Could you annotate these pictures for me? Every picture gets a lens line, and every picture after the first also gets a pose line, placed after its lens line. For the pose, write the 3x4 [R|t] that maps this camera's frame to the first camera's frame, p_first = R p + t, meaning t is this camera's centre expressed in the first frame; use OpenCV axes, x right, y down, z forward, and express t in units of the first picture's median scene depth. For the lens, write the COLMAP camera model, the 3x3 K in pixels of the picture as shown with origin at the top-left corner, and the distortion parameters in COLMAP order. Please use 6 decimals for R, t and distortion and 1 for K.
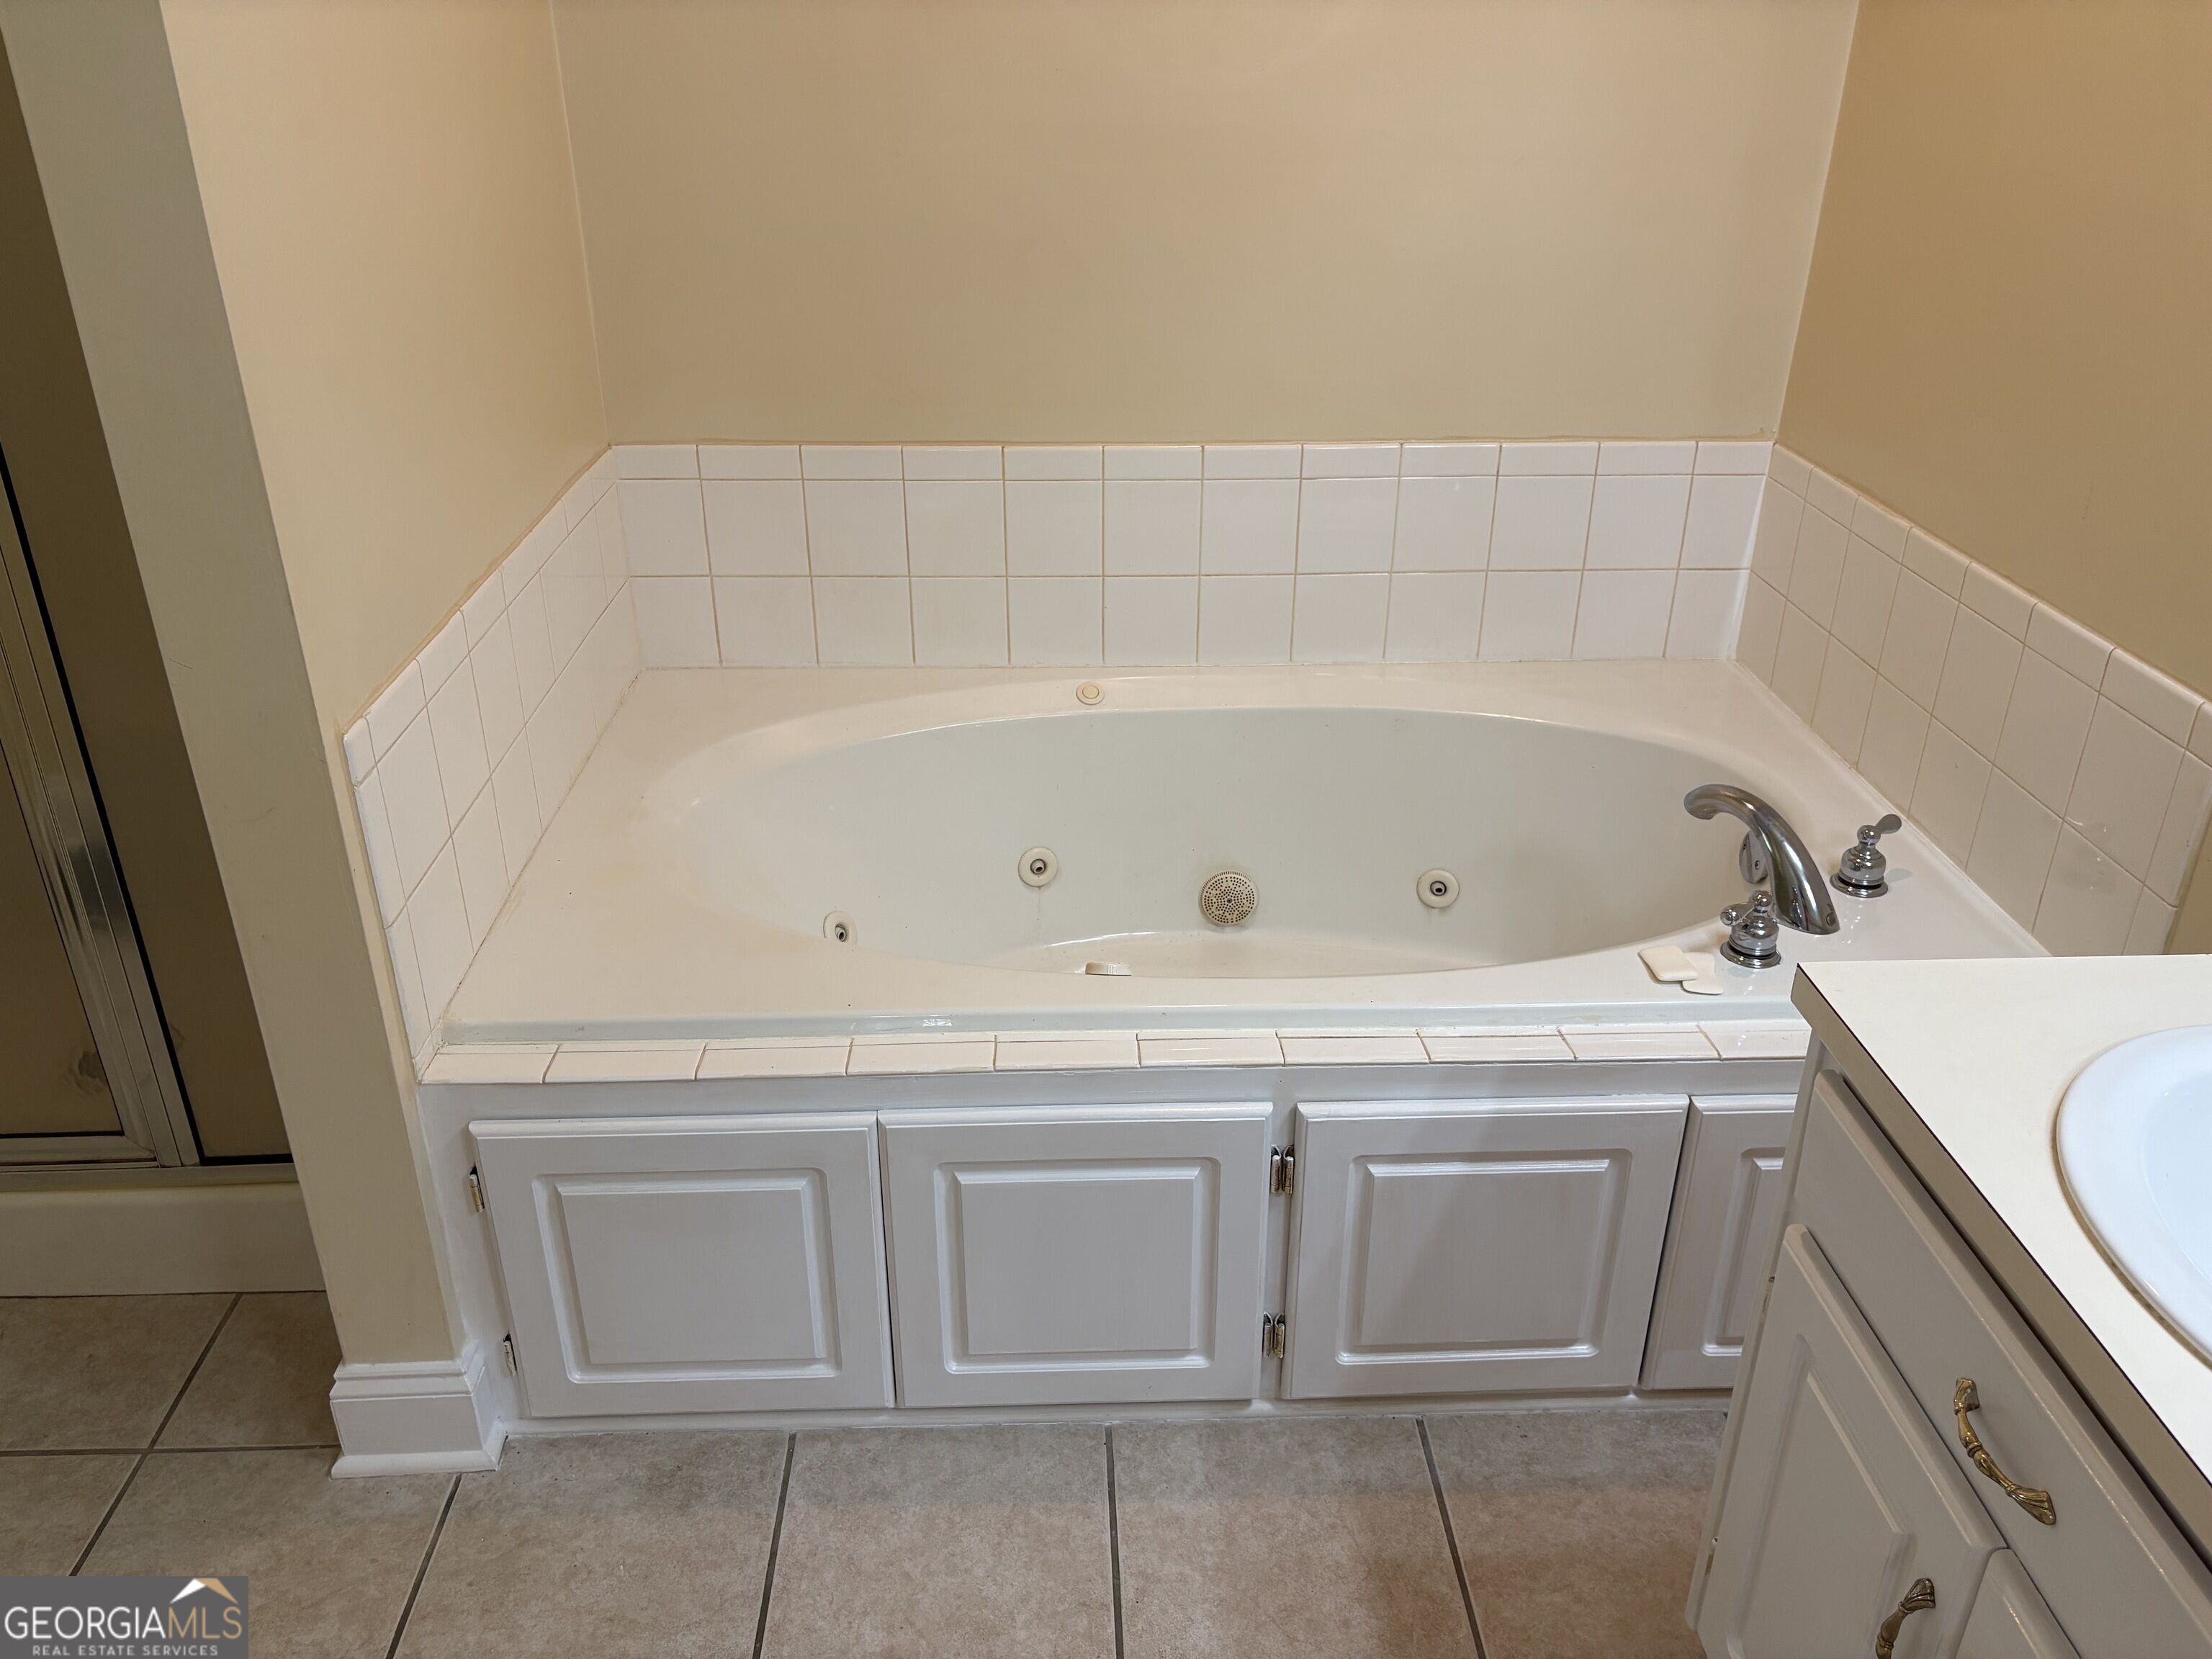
lens RADIAL K [[1689.1, 0, 1113.3], [0, 1689.1, 830.4], [0, 0, 1]] dist [0.024899, -0.036765]
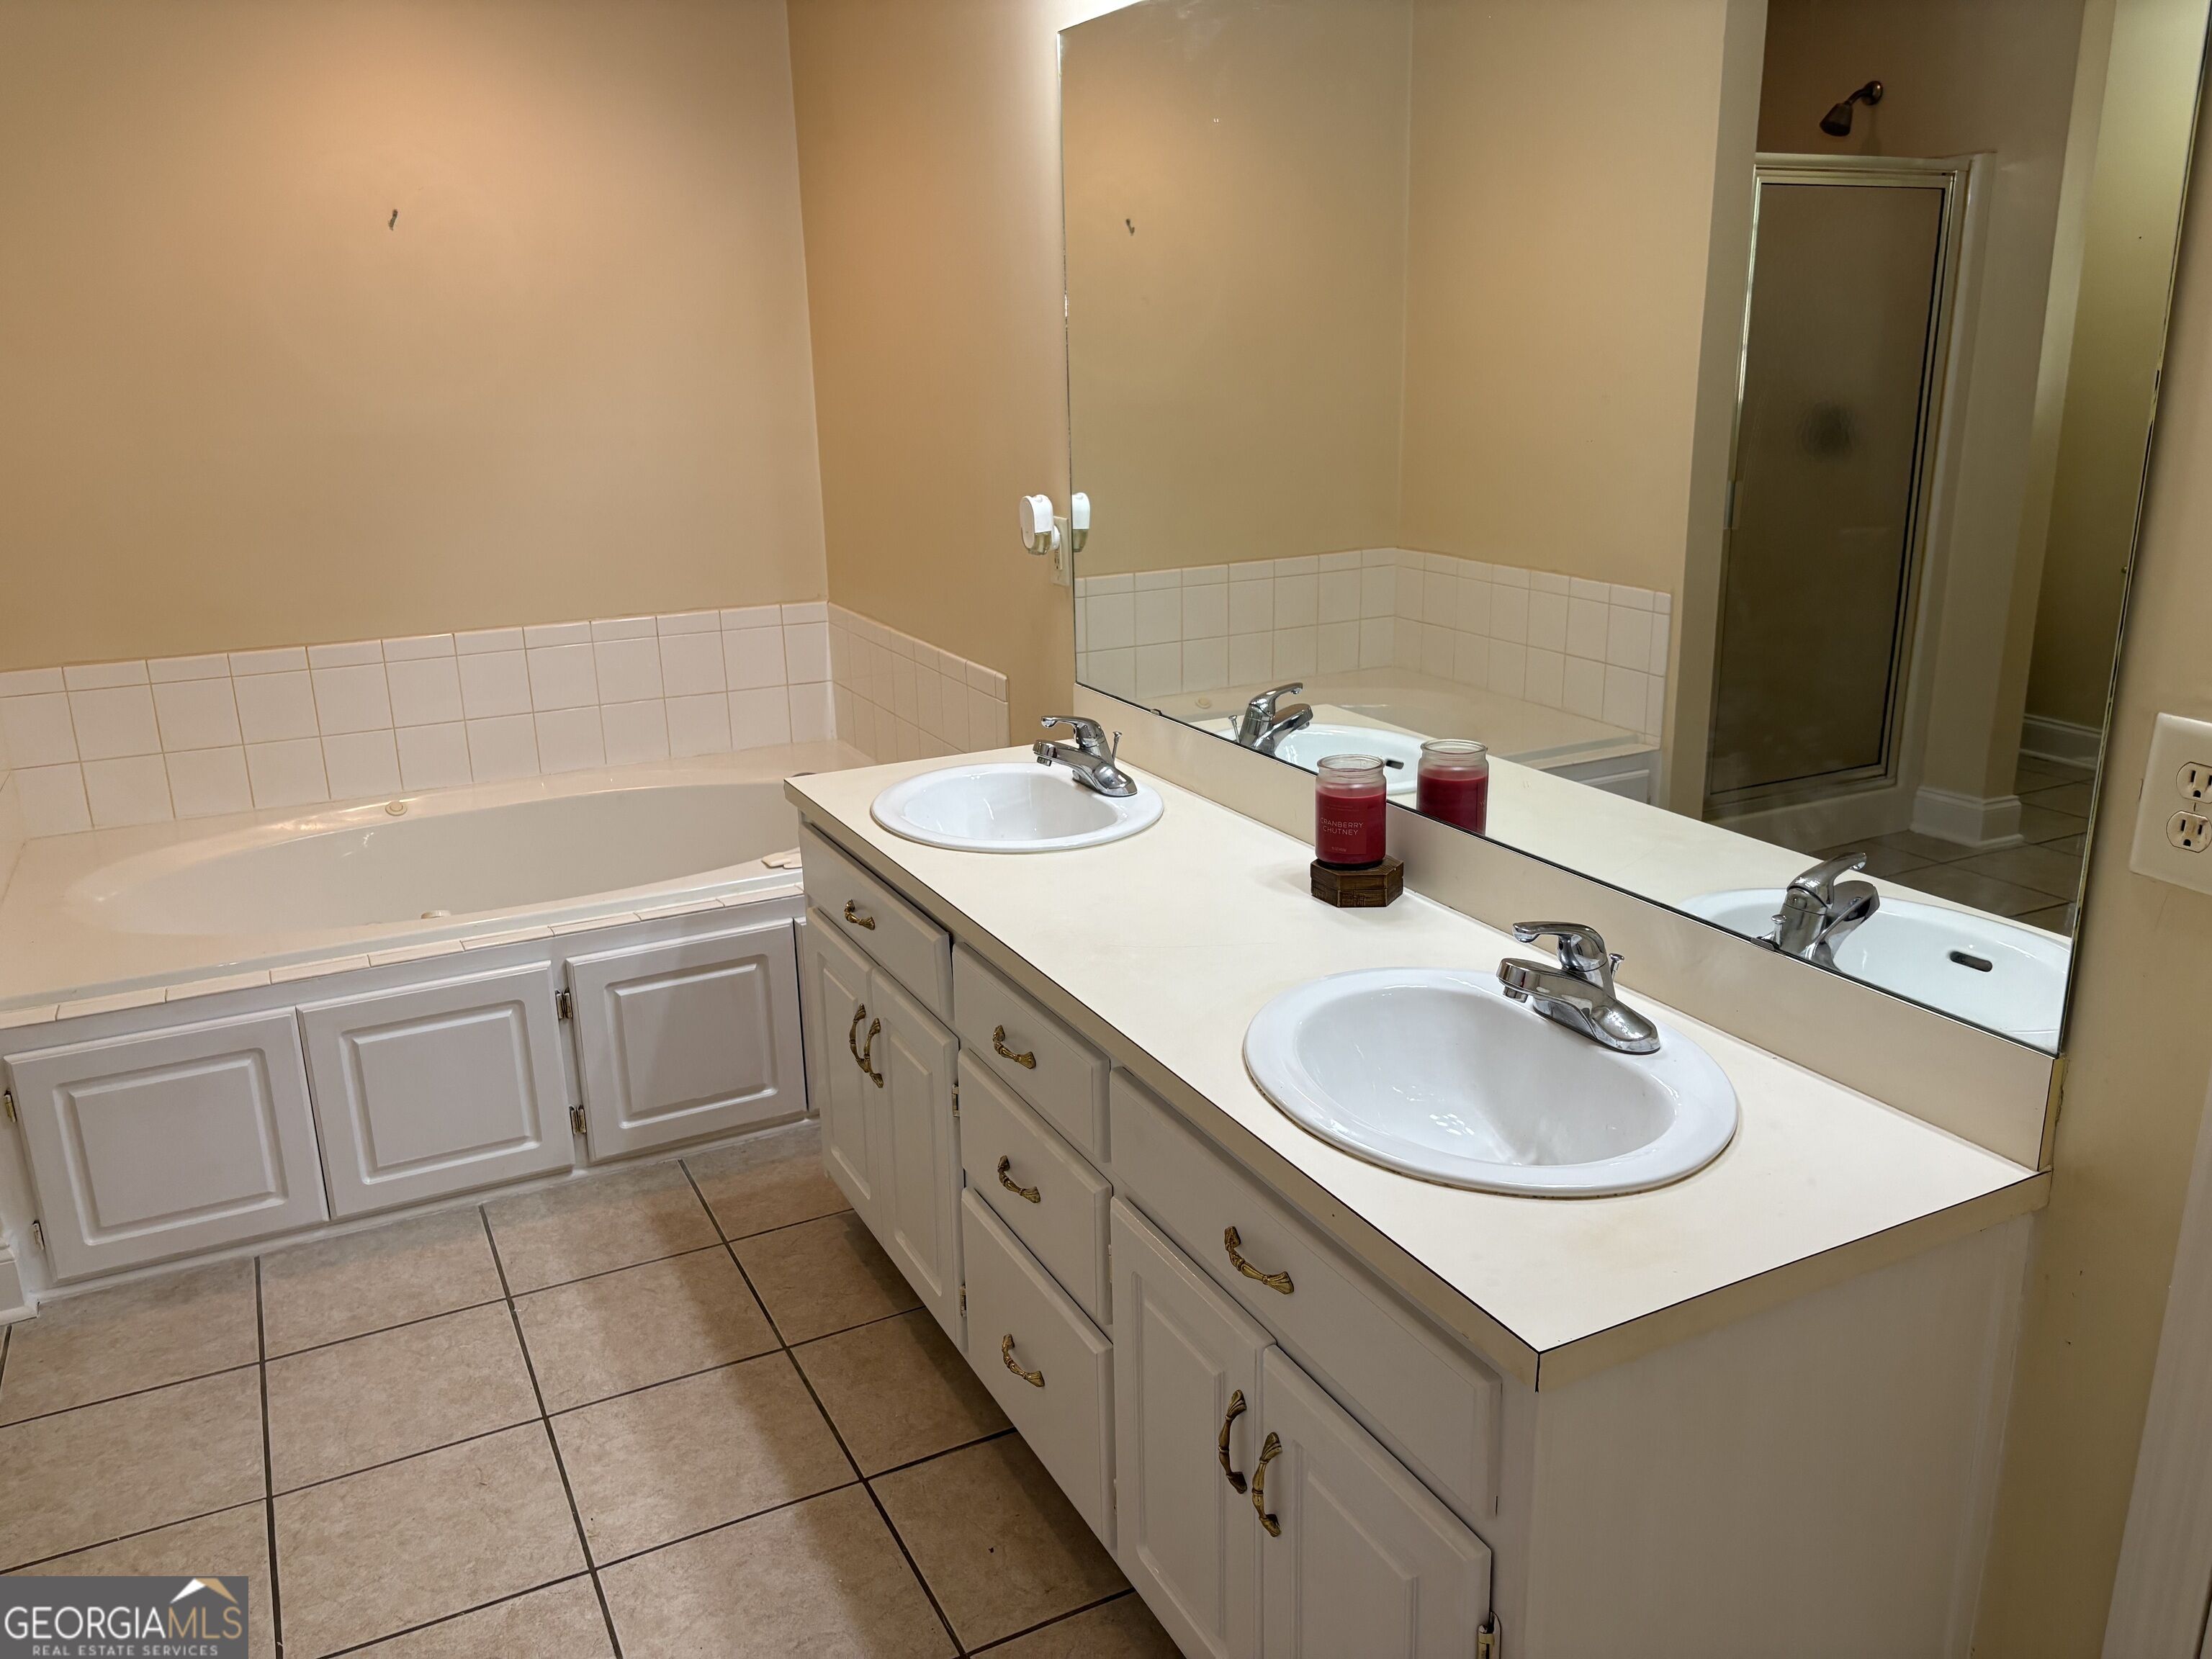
lens RADIAL K [[1689.1, 0, 1115.3], [0, 1689.1, 821.2], [0, 0, 1]] dist [0.024899, -0.036765]
pose [[0.908135, -0.136640, 0.395752, -0.042637], [0.205412, 0.969071, -0.136775, 0.357549], [-0.364823, 0.205502, 0.908115, -0.745123]]
